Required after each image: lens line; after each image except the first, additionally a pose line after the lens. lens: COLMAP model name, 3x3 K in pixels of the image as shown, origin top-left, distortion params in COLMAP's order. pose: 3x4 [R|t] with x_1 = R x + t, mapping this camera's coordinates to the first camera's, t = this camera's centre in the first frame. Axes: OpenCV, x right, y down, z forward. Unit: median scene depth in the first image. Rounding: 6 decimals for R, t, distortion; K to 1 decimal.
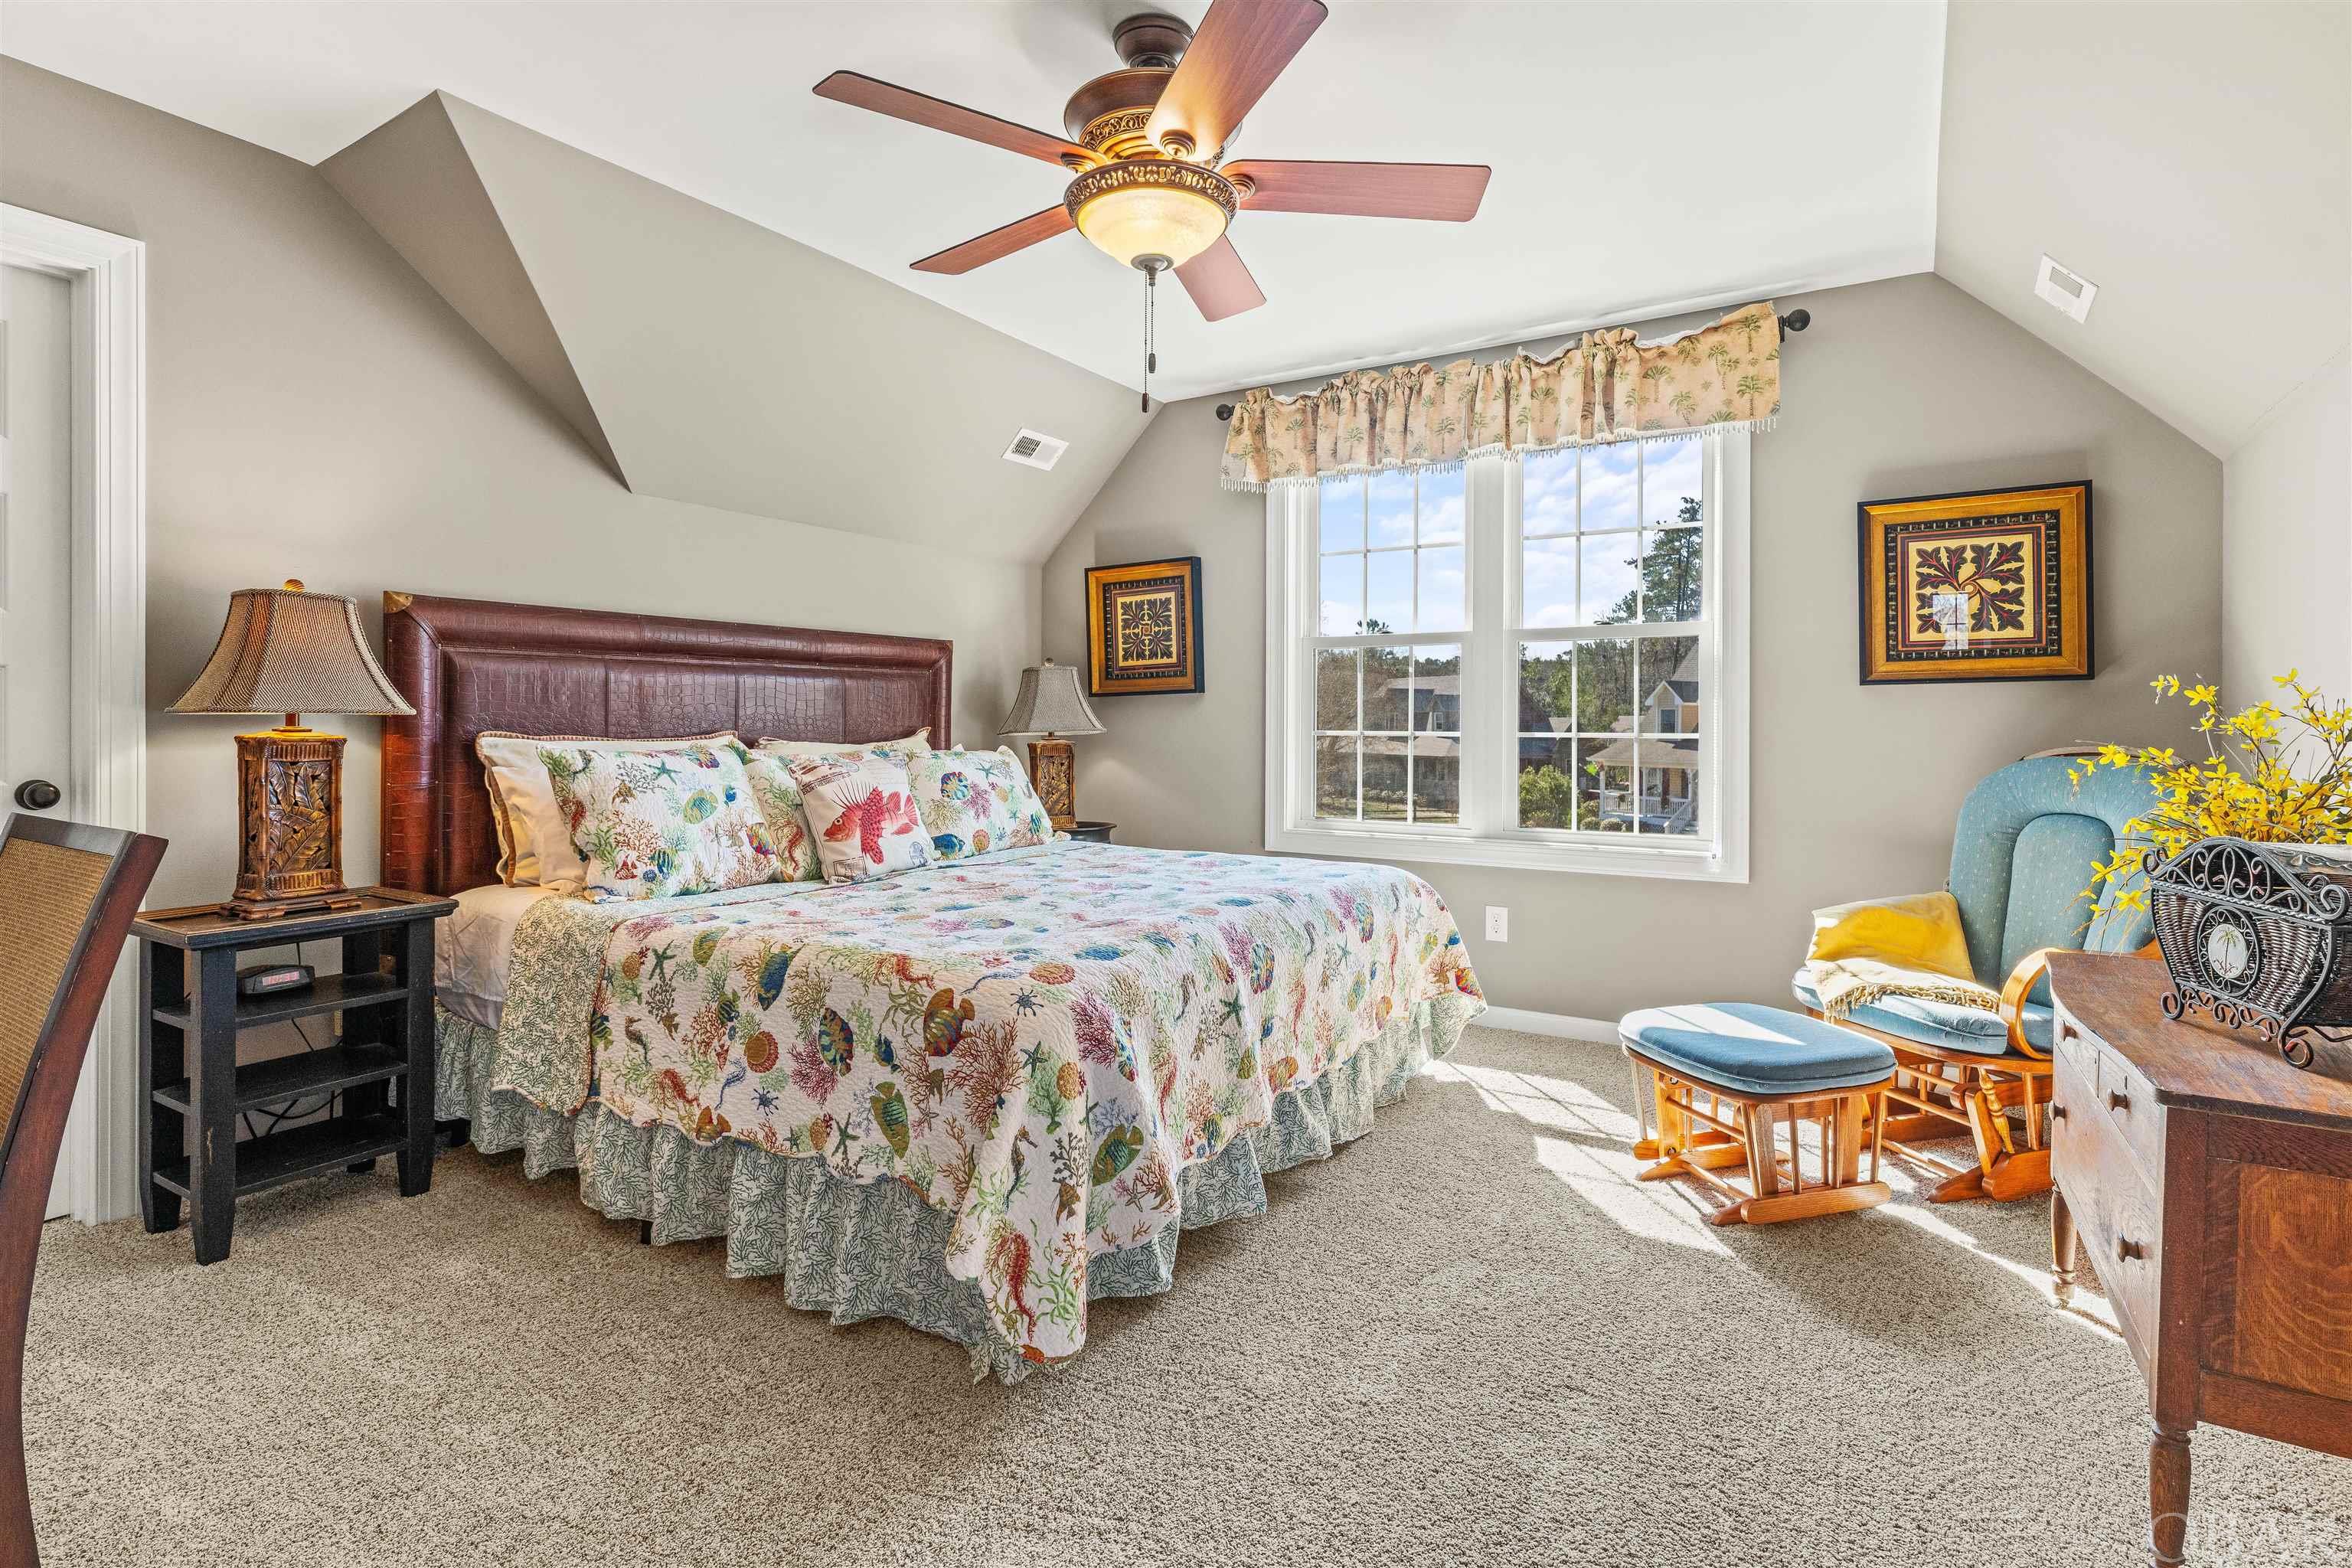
lens RADIAL K [[1154.3, 0, 1192.9], [0, 1154.3, 734.2], [0, 0, 1]] dist [-0.000846, 0.000195]
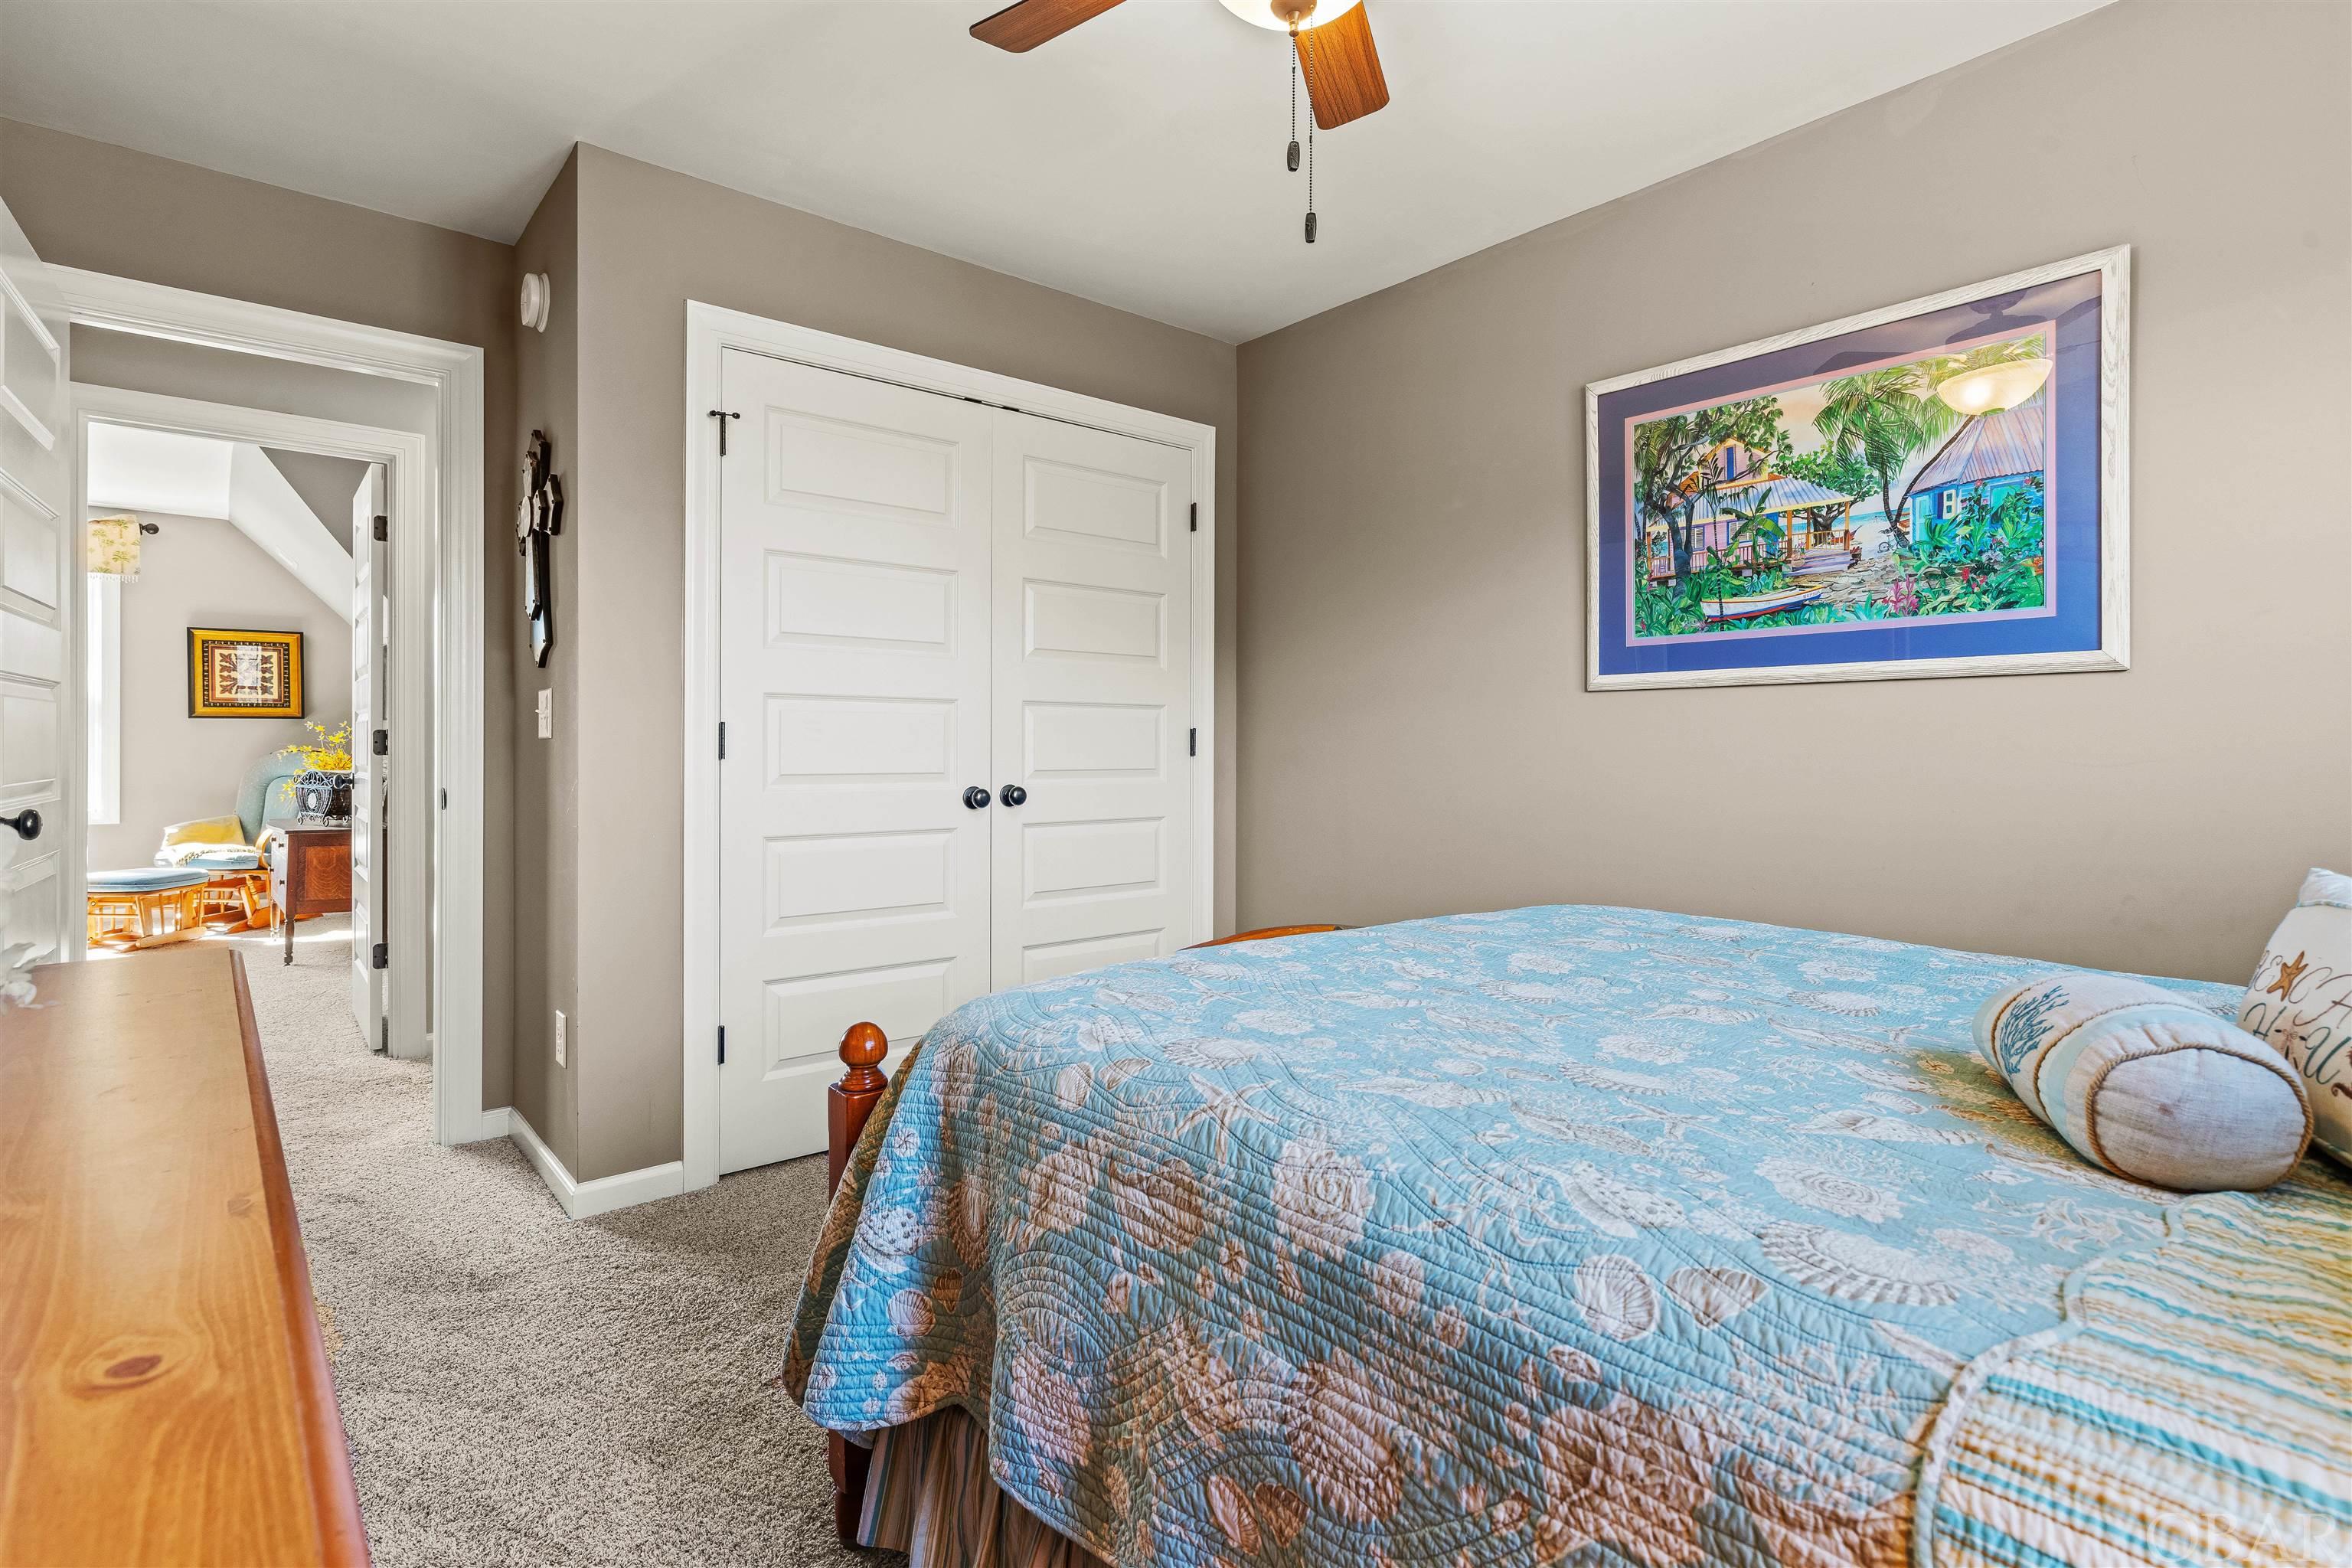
lens RADIAL K [[1138.2, 0, 1178.9], [0, 1138.2, 735.6], [0, 0, 1]] dist [-0.002055, -0.000264]
pose [[0.310097, 0.005652, 0.950688, -0.855031], [0.006268, 0.999948, -0.007990, 0.016044], [-0.950684, 0.008437, 0.310045, -1.396133]]
